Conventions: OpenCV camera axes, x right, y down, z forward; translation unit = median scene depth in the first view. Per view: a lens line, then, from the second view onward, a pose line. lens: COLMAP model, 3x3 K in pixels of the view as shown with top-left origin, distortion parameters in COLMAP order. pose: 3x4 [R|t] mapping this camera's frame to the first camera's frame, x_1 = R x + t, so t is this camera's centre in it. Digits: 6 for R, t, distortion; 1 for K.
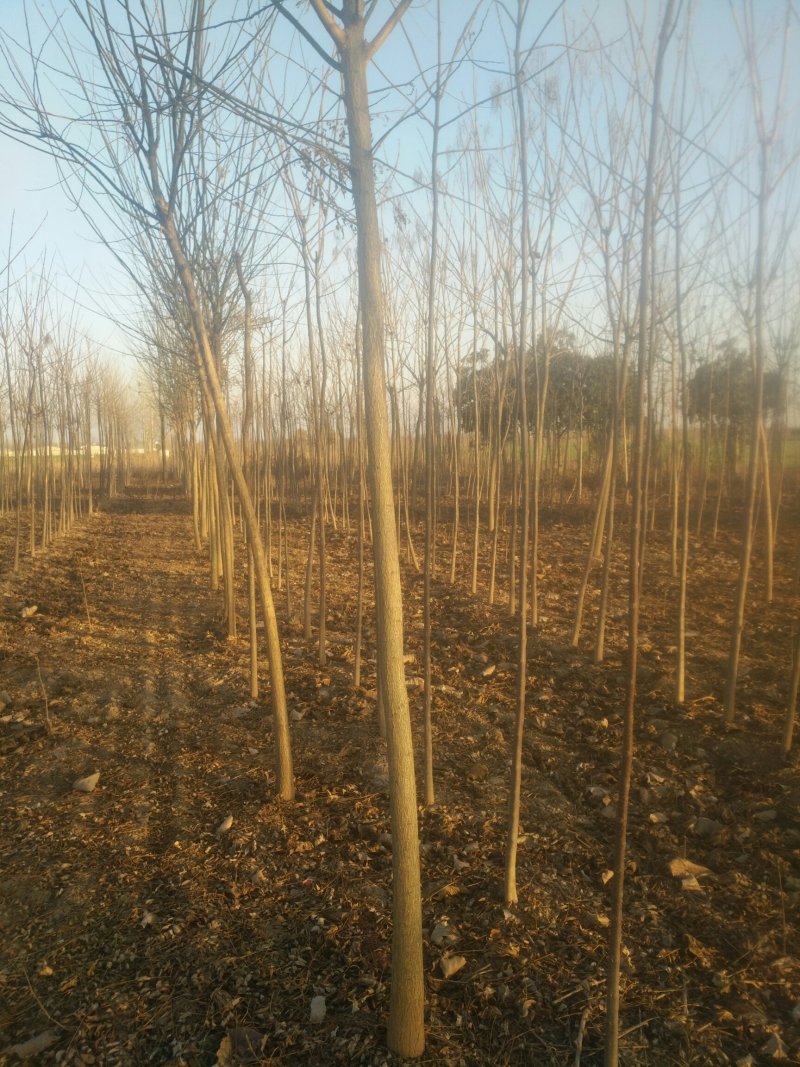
lens RADIAL K [[850.8, 0, 396.1], [0, 850.8, 528.3], [0, 0, 1]] dist [-0.031884, 0.032141]
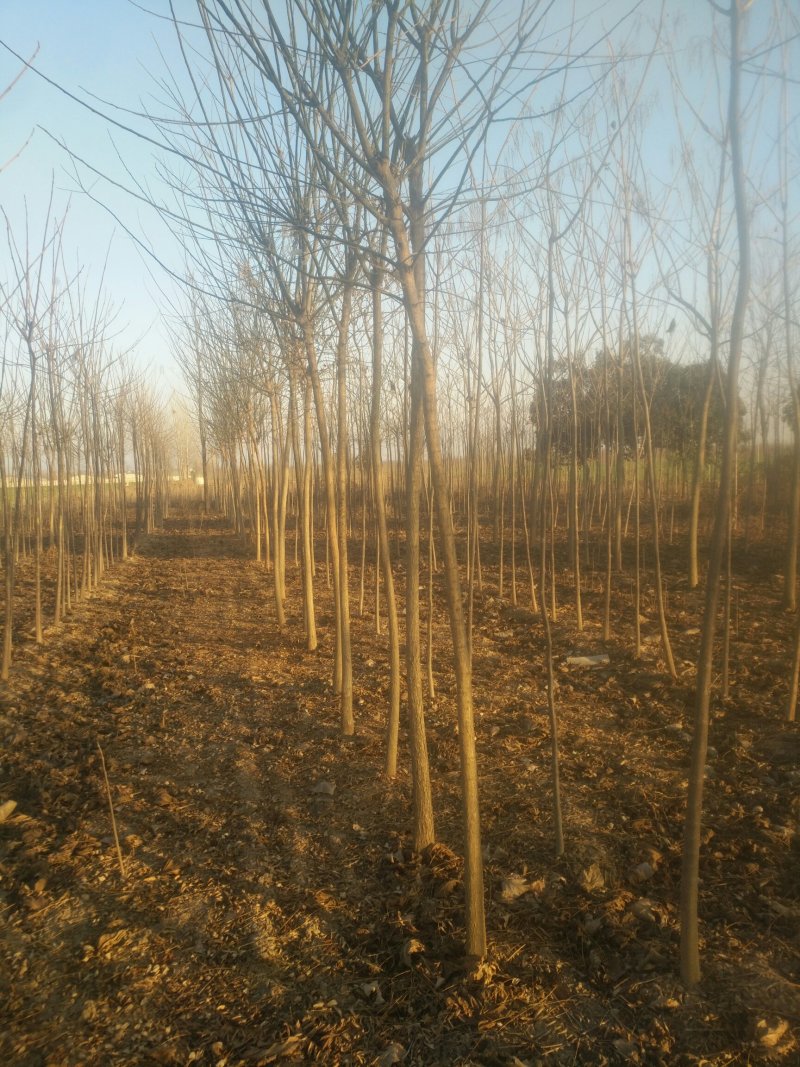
lens RADIAL K [[850.8, 0, 410.4], [0, 850.8, 529.4], [0, 0, 1]] dist [-0.031884, 0.032141]
pose [[0.999647, -0.014522, -0.022258, -0.089029], [0.013952, 0.999576, -0.025567, -0.025510], [0.022620, 0.025248, 0.999425, 0.250967]]
